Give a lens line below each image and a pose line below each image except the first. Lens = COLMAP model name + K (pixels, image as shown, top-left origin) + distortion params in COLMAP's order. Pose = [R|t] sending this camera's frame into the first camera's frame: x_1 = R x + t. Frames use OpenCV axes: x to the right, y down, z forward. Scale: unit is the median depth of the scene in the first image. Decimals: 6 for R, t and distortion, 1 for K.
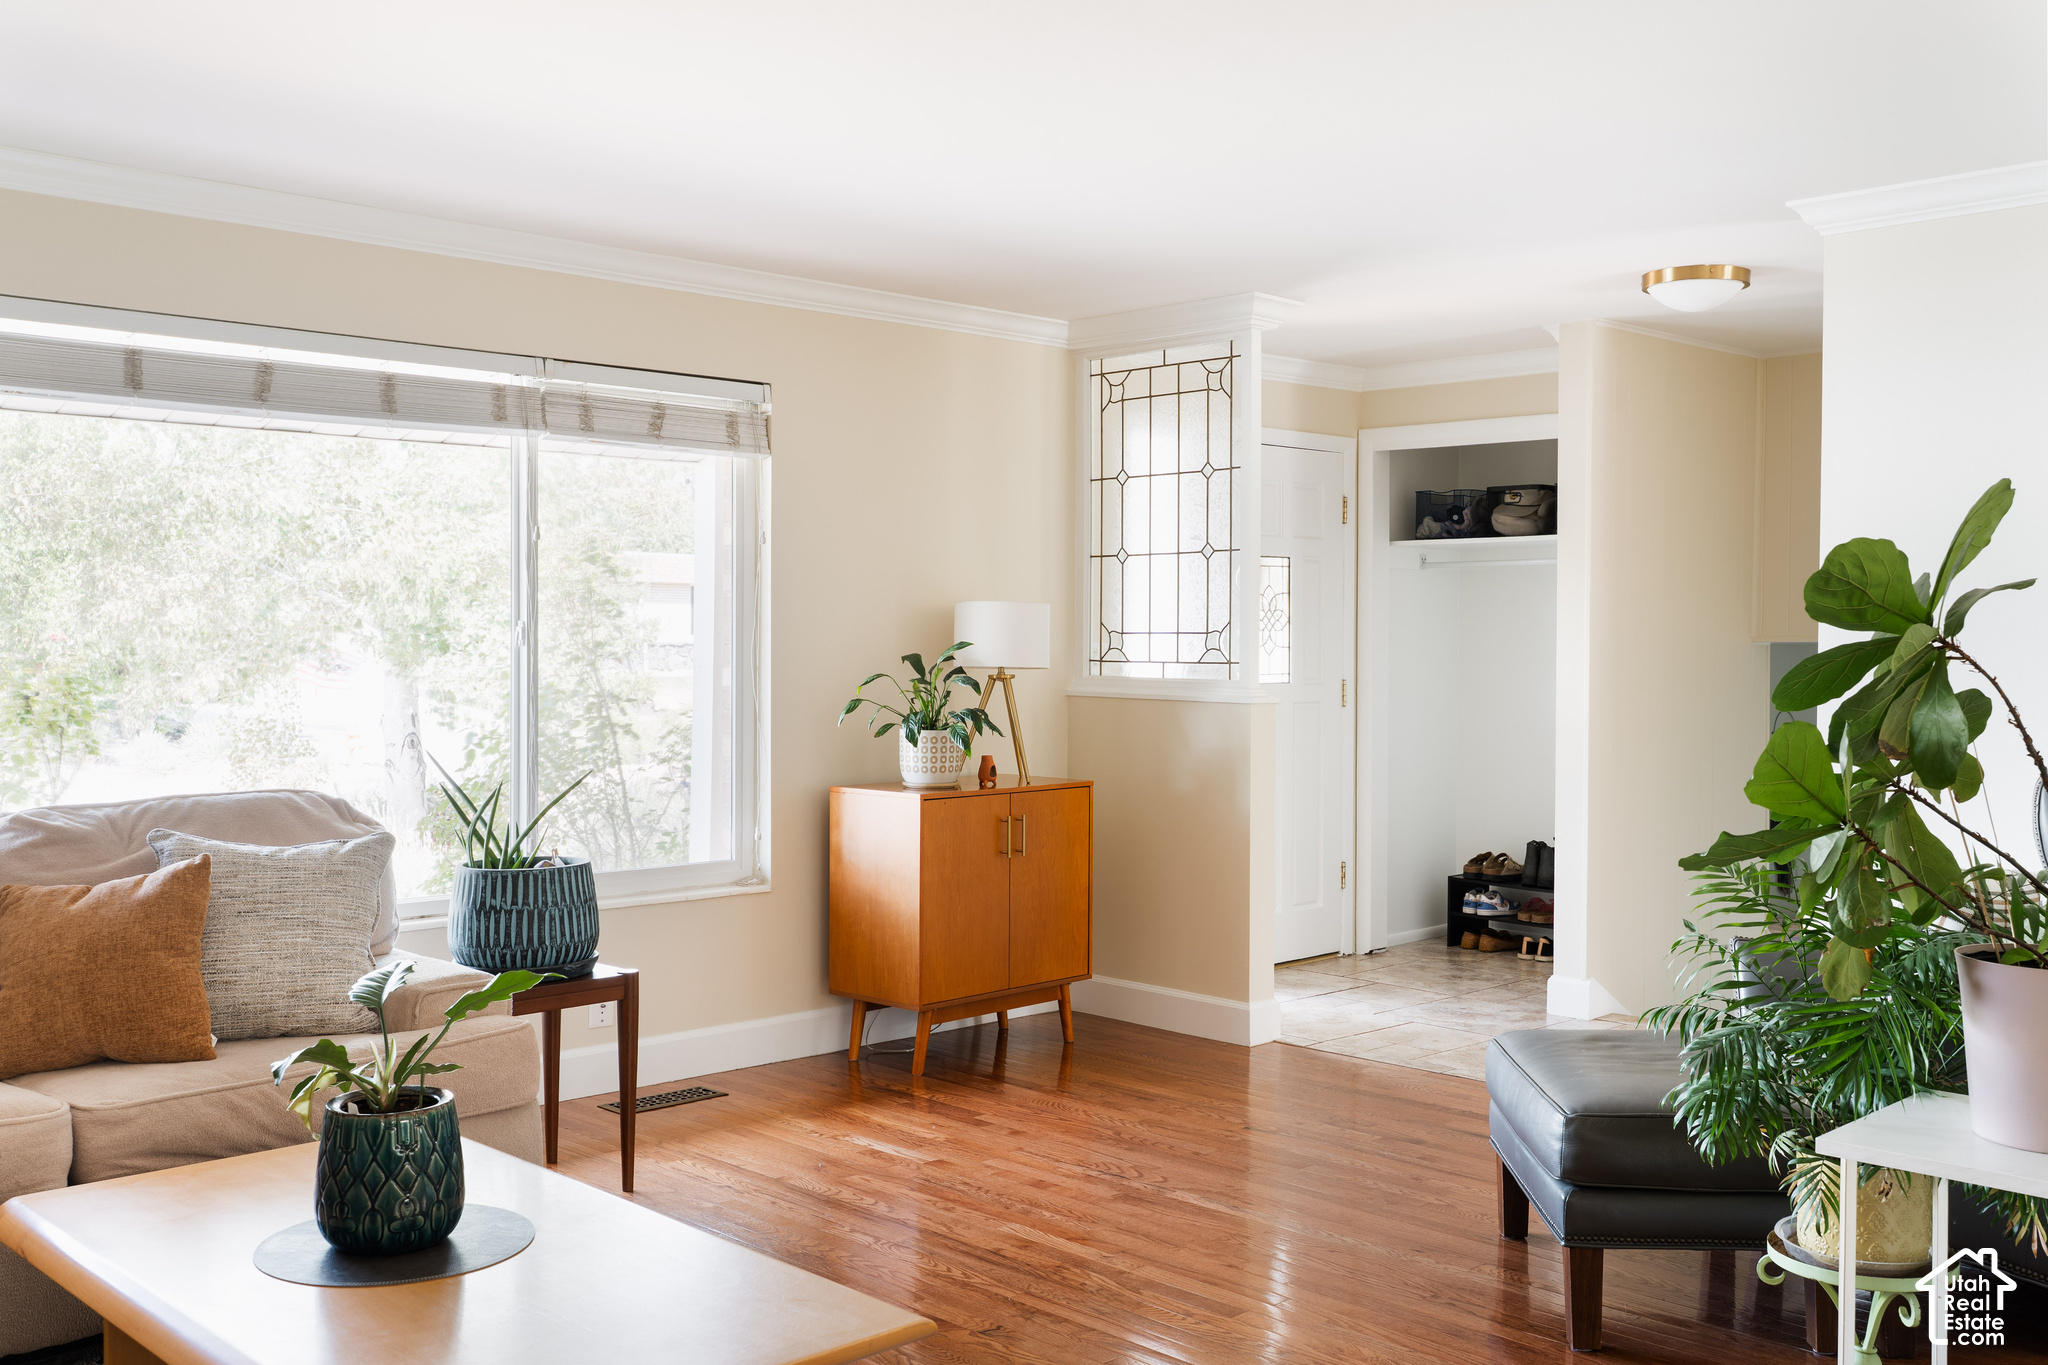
lens RADIAL K [[1927.5, 0, 1027.1], [0, 1927.5, 676.2], [0, 0, 1]] dist [-0.005513, 0.000000]
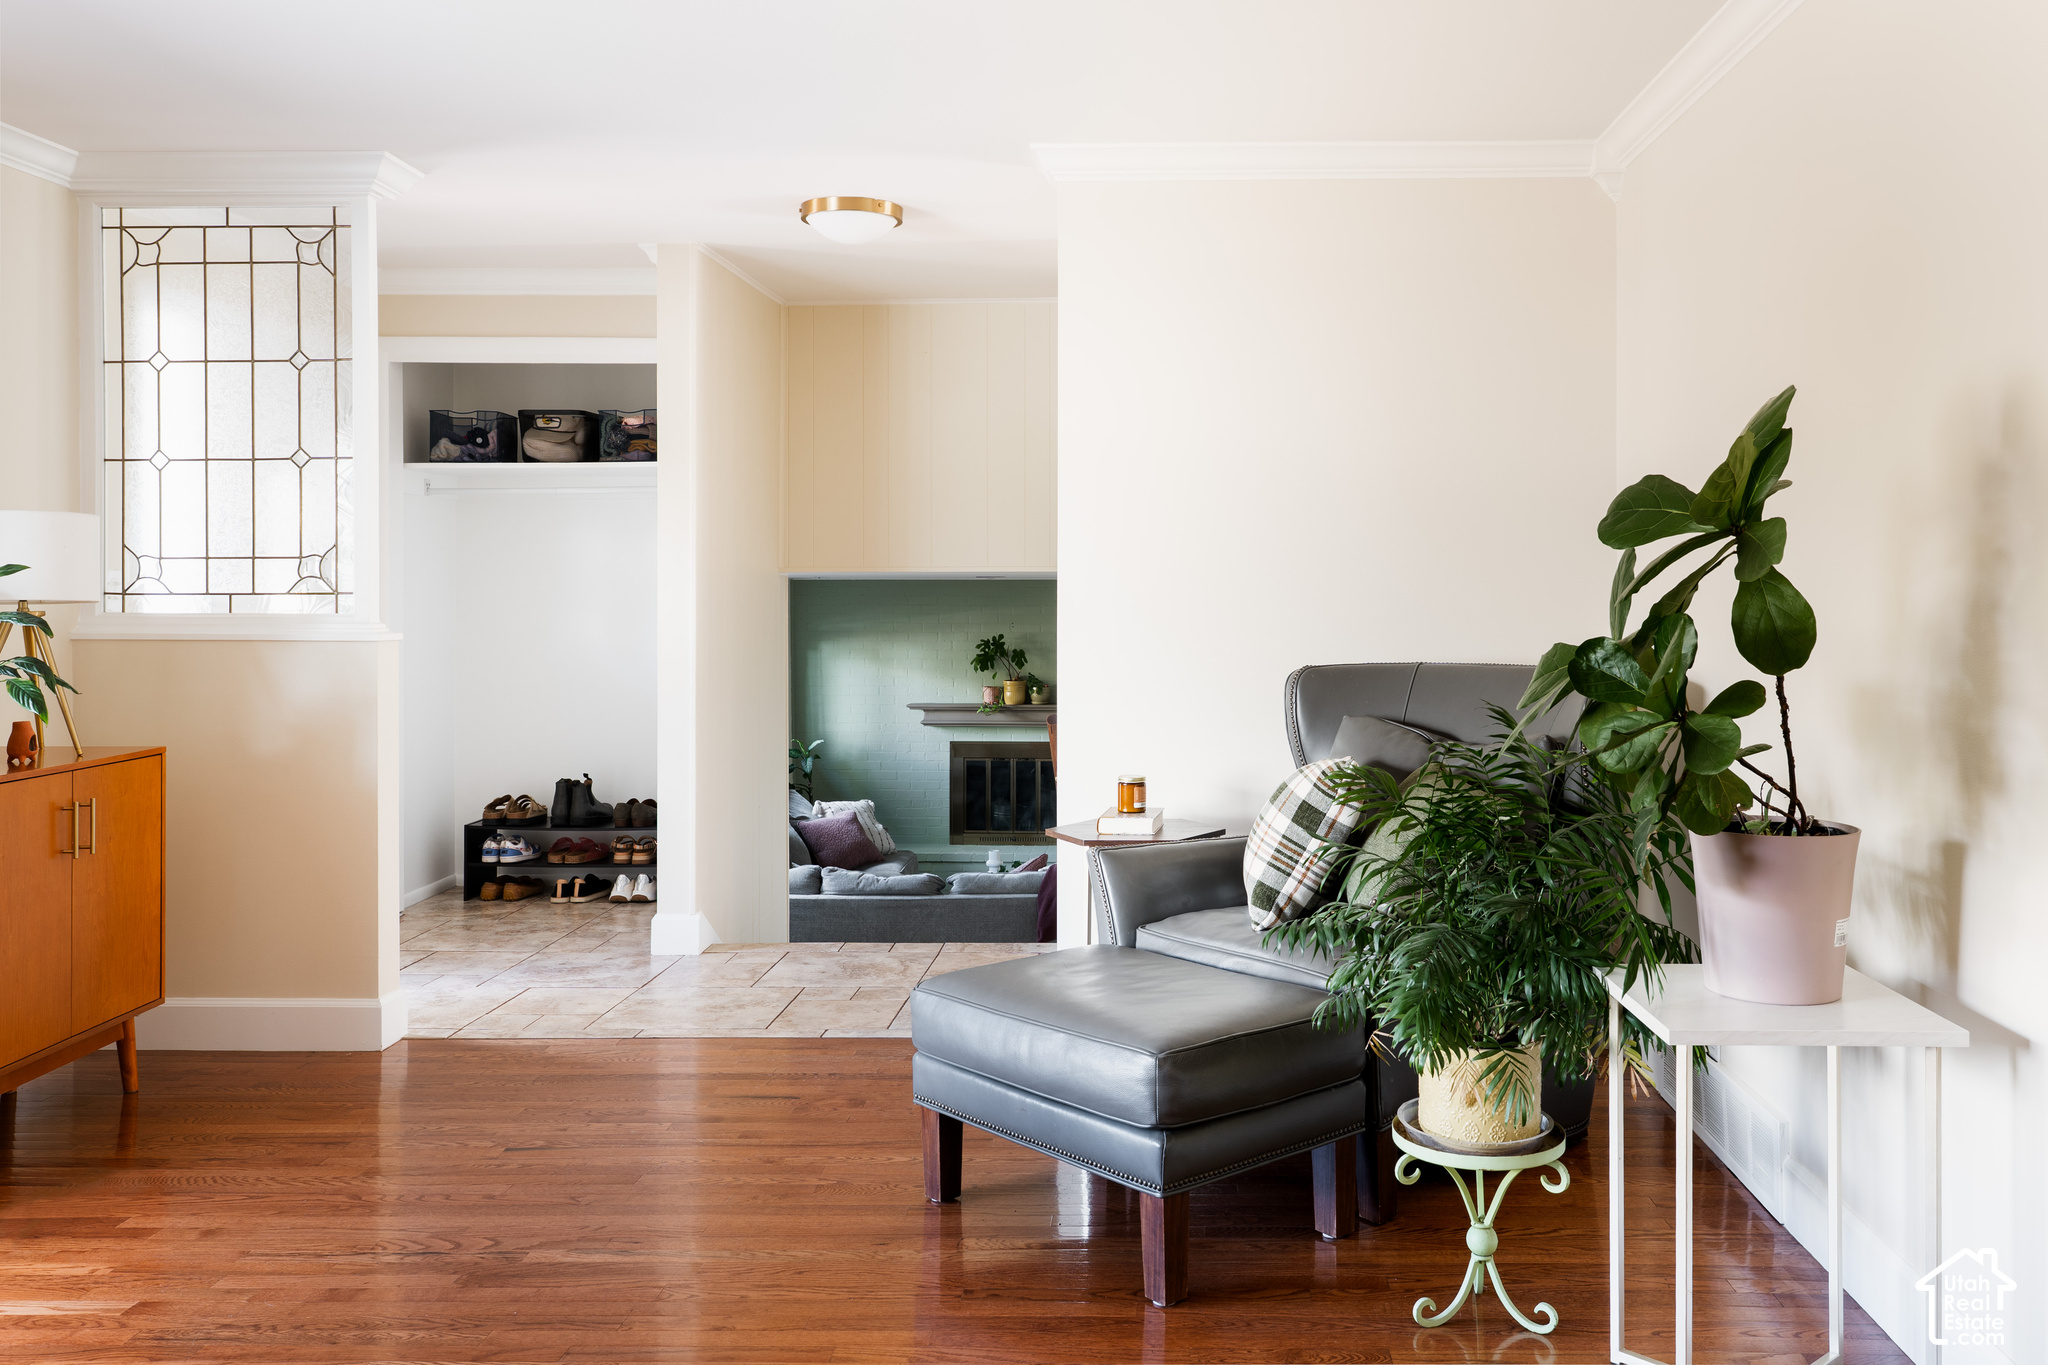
lens RADIAL K [[1694.8, 0, 1019.4], [0, 1694.8, 602.2], [0, 0, 1]] dist [0.025514, -0.018755]
pose [[0.709171, -0.011147, 0.704949, -0.201082], [0.020176, 0.999786, -0.004489, 0.005980], [-0.704748, 0.017406, 0.709244, 0.267493]]
